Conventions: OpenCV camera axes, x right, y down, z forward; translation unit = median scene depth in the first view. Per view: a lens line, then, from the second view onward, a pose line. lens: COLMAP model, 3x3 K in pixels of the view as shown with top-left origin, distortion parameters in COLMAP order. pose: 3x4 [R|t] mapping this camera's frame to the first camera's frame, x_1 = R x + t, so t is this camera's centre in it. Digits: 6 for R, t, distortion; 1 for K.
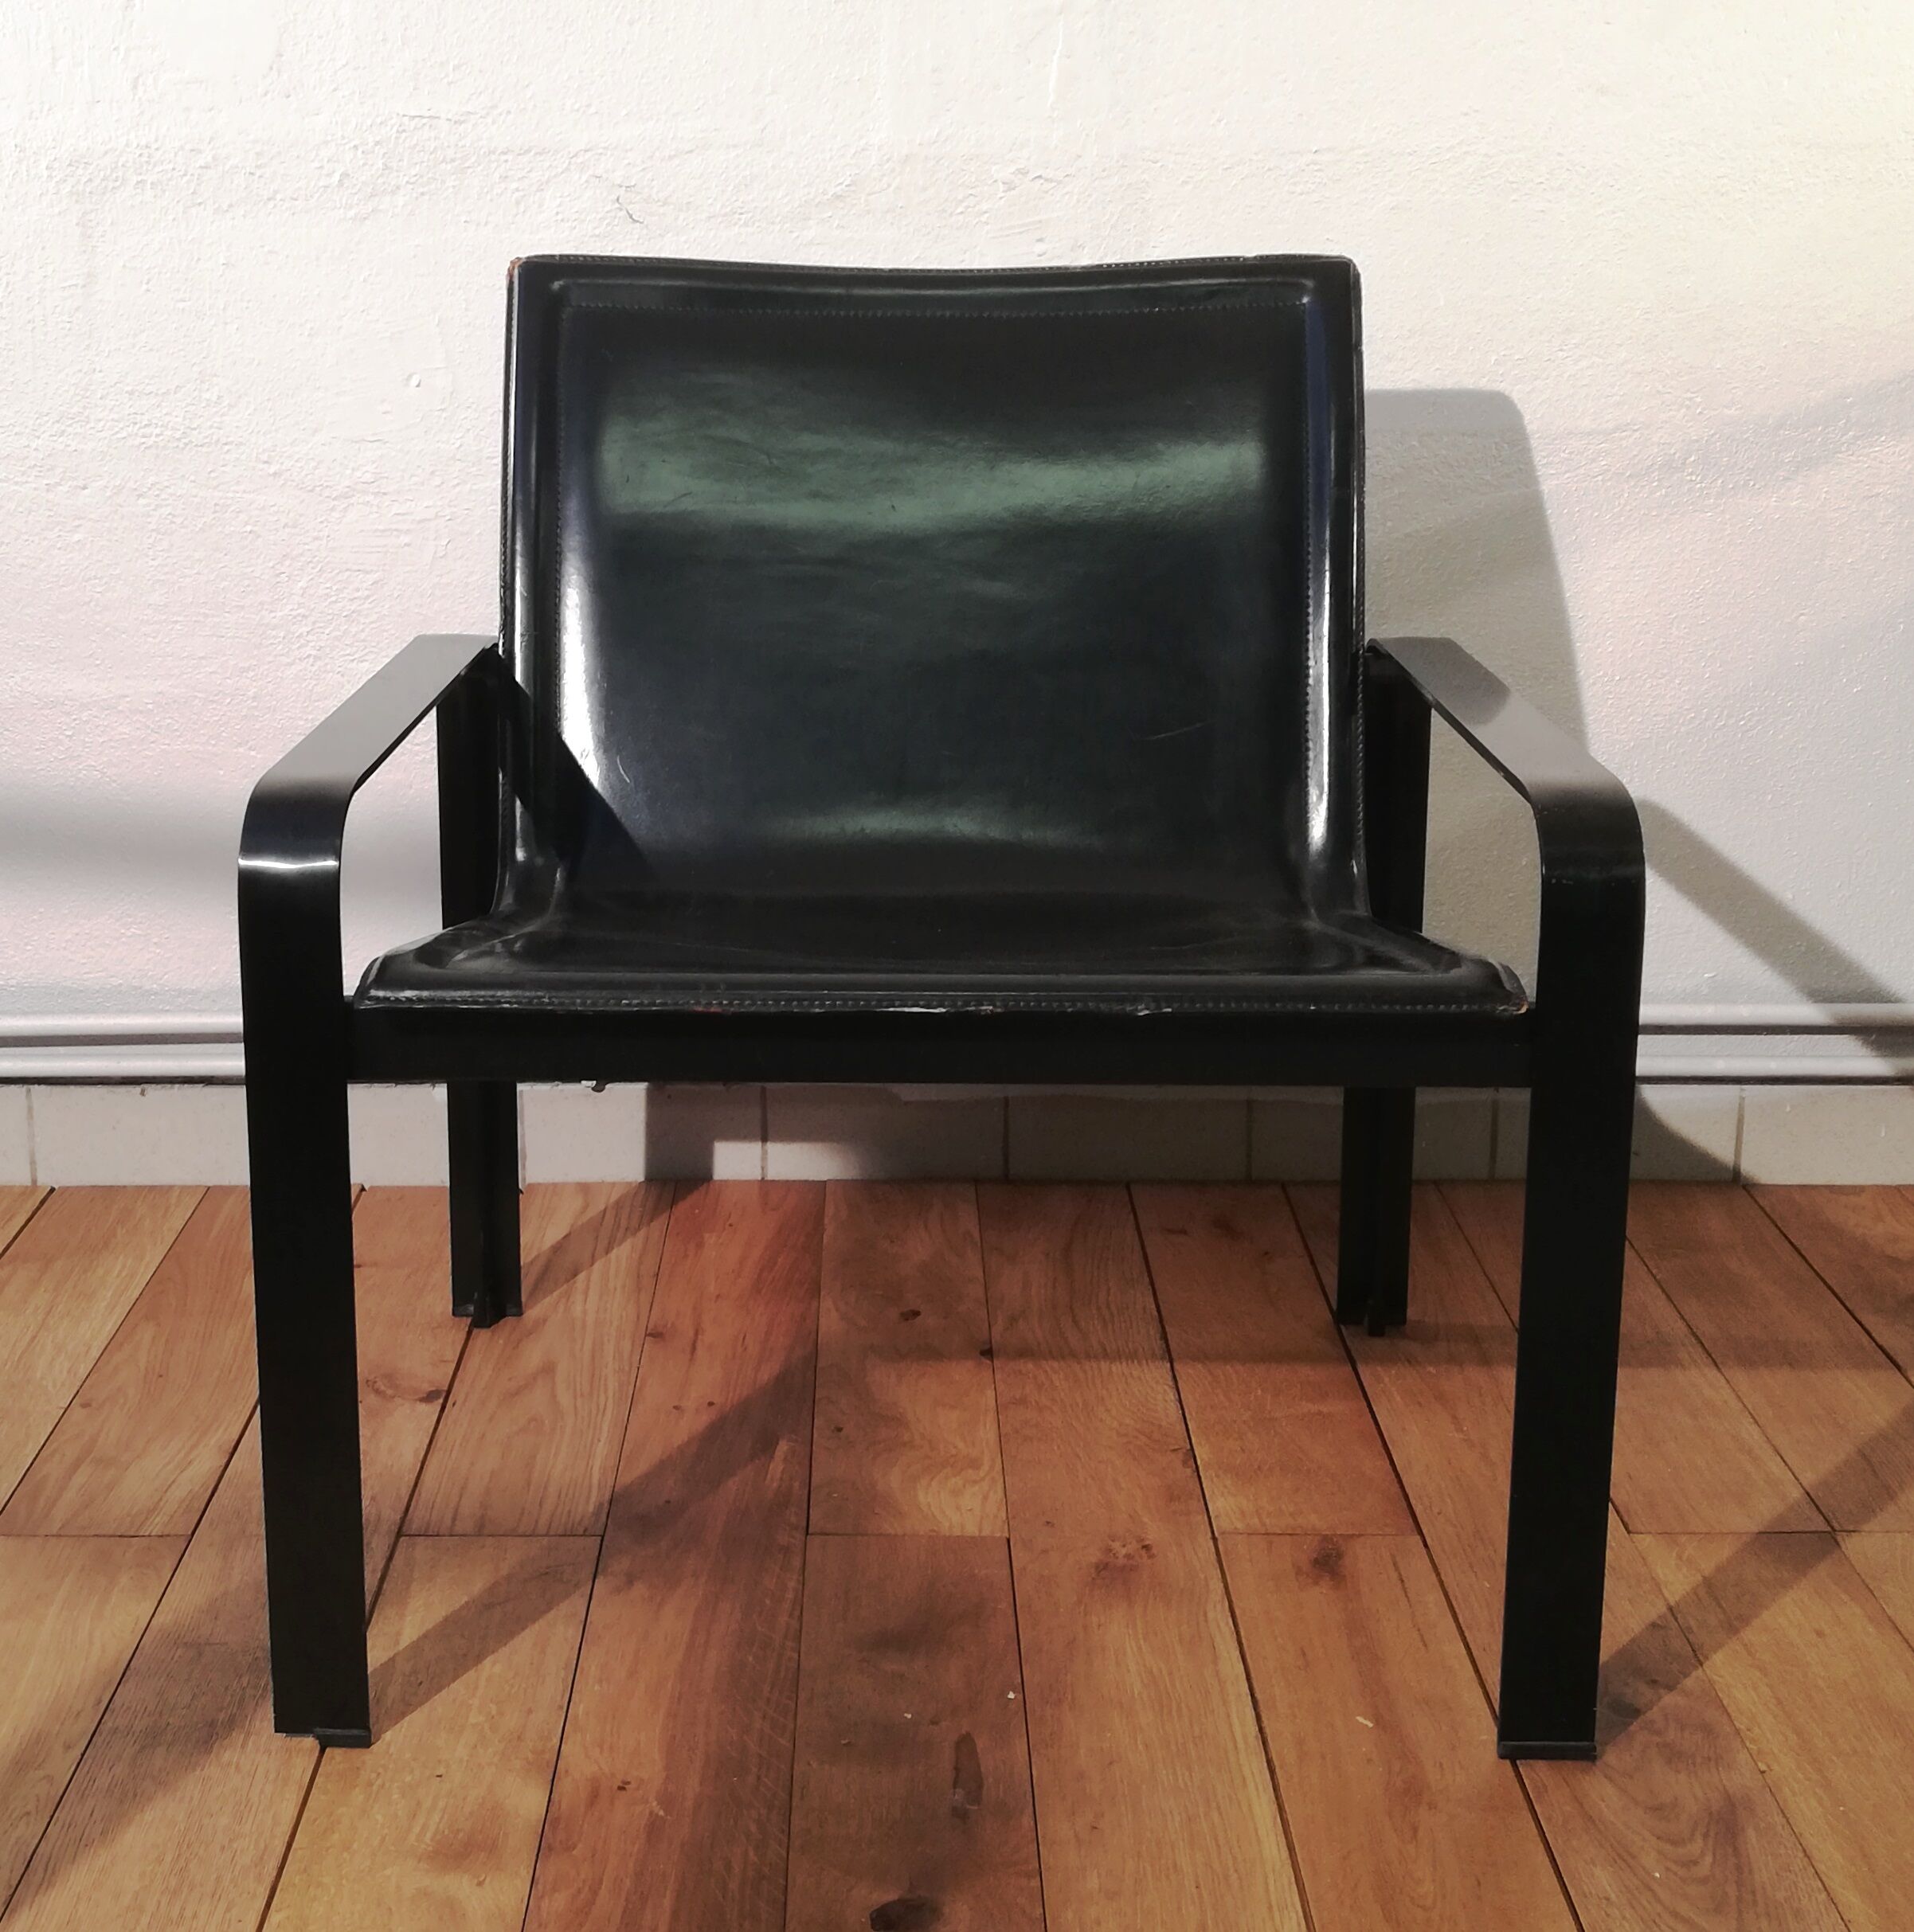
lens RADIAL K [[2839.6, 0, 867.5], [0, 2839.6, 878.0], [0, 0, 1]] dist [0.066962, -0.158695]
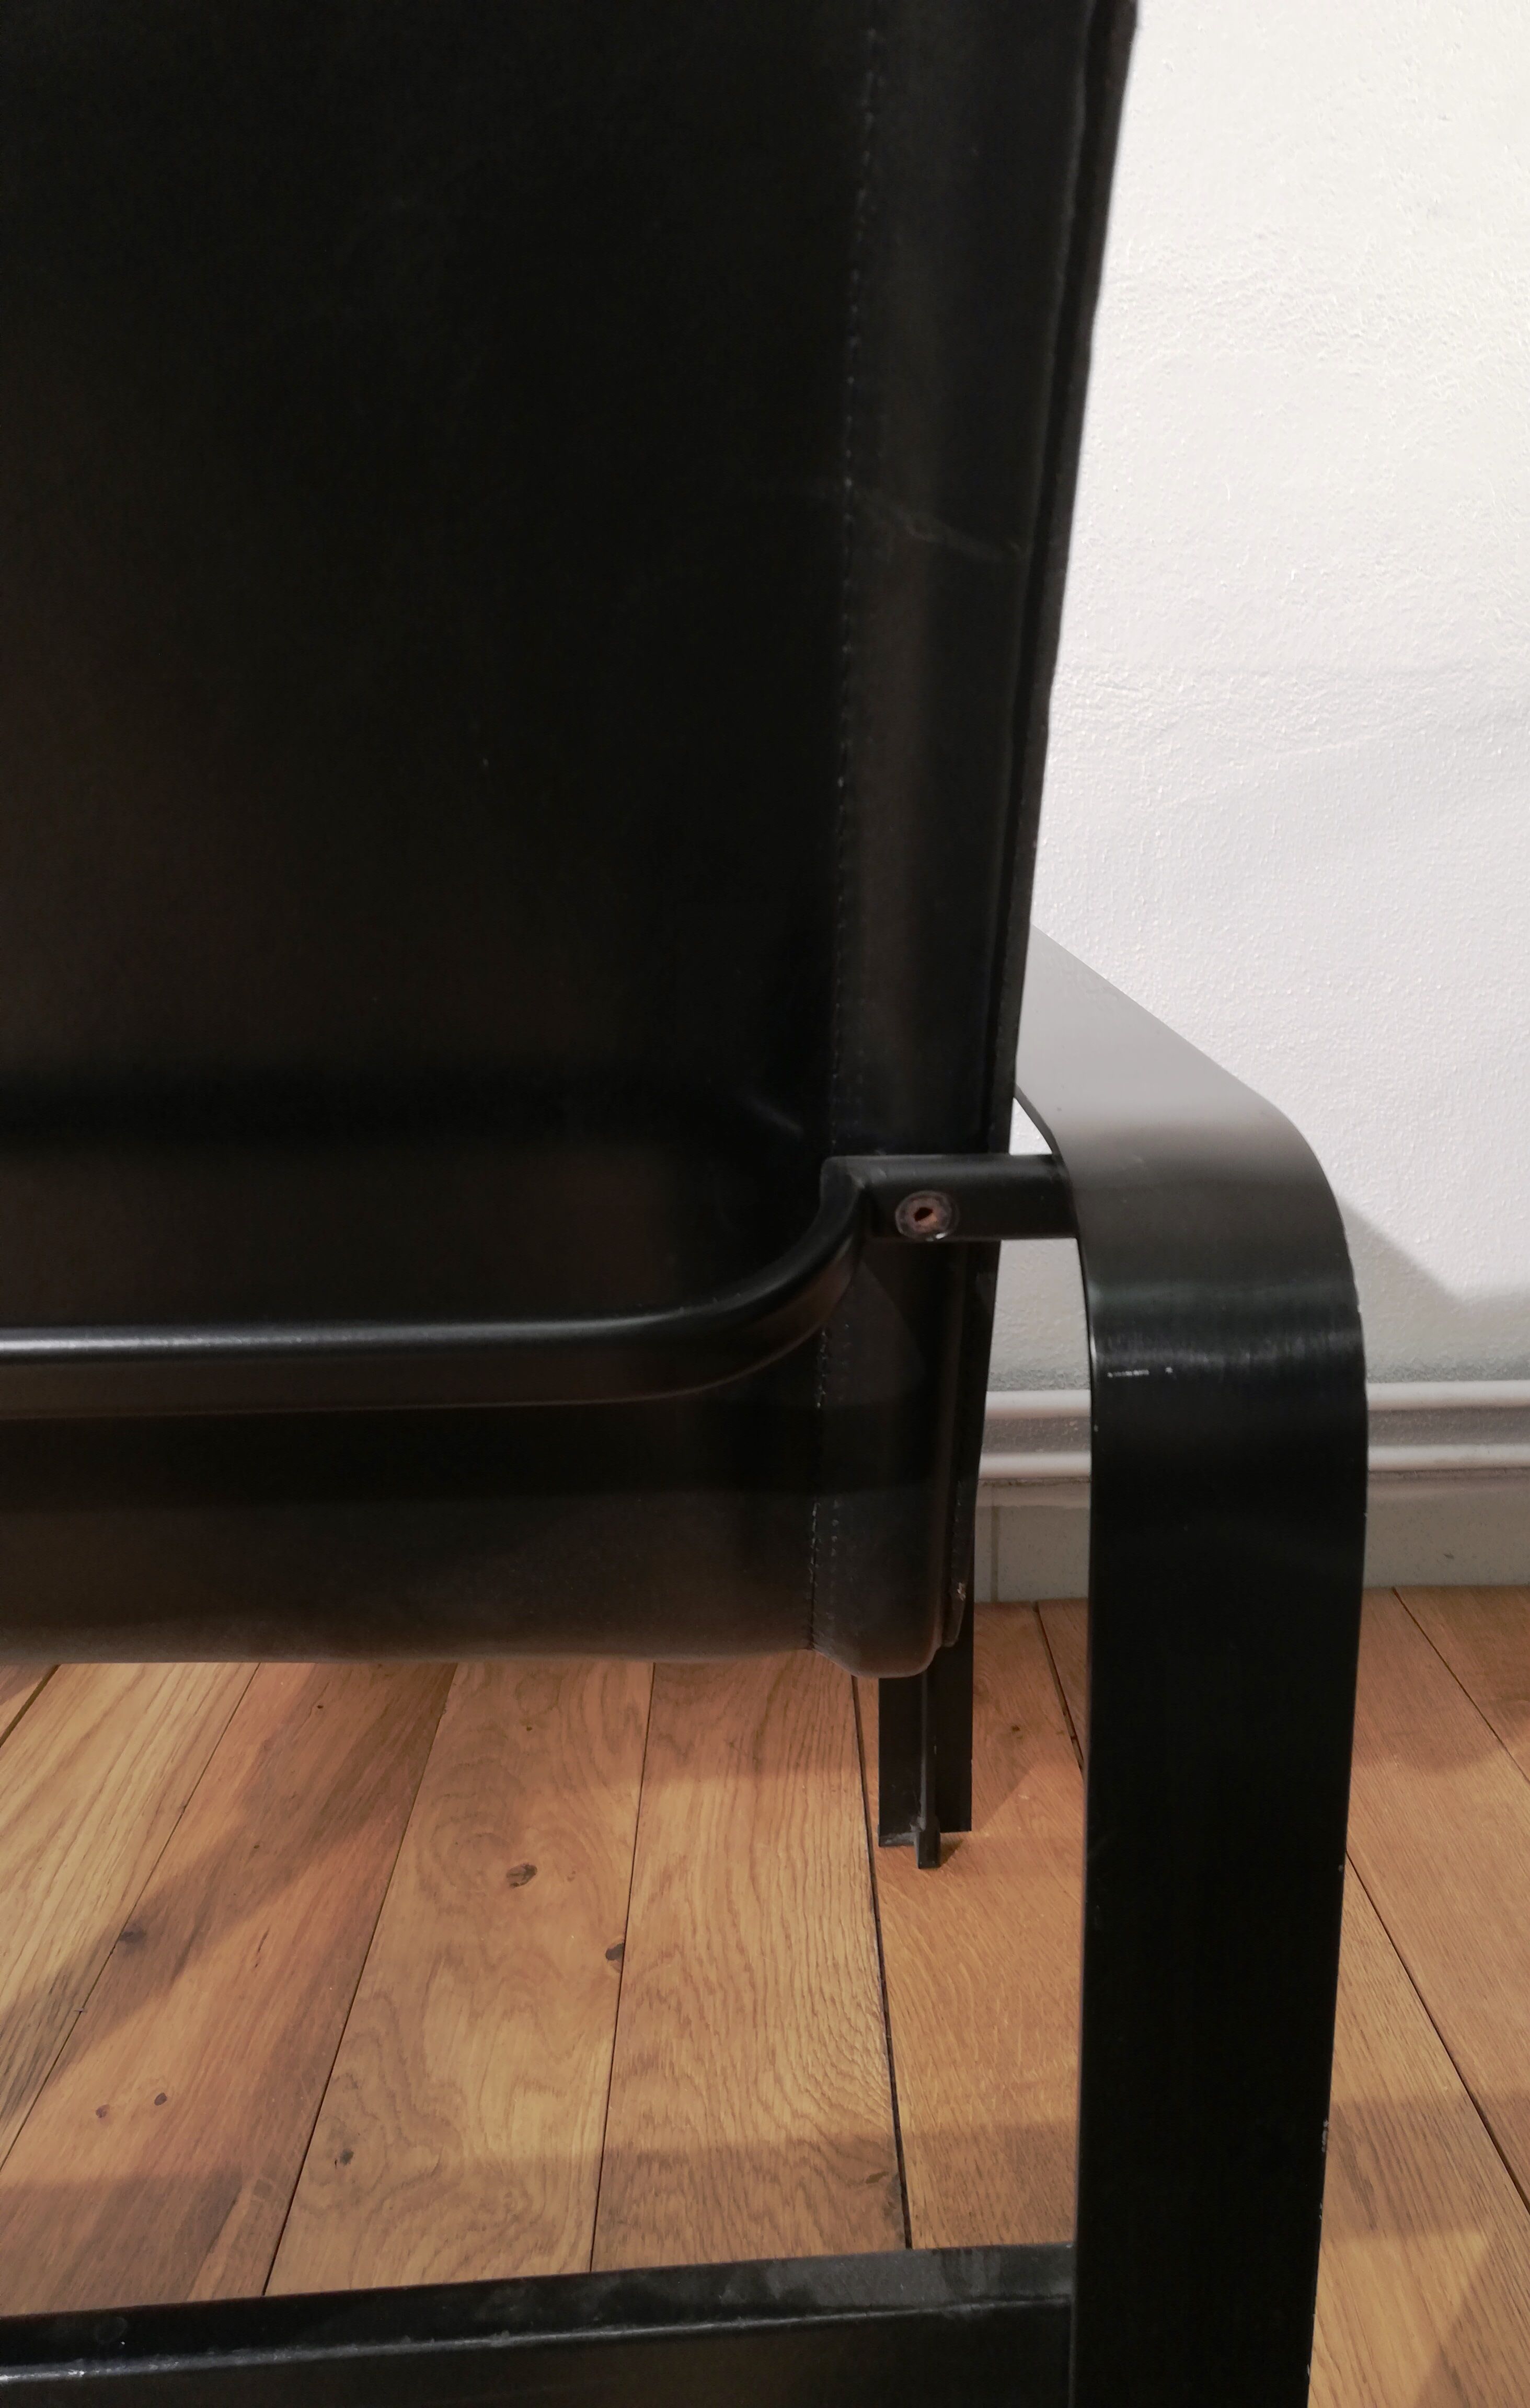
lens RADIAL K [[1782.7, 0, 934.8], [0, 1782.7, 1200.4], [0, 0, 1]] dist [0.032356, -0.001540]
pose [[0.995873, -0.013428, 0.089764, 0.093677], [0.011428, 0.999676, 0.022759, -0.028577], [-0.090041, -0.021639, 0.995703, 0.638936]]
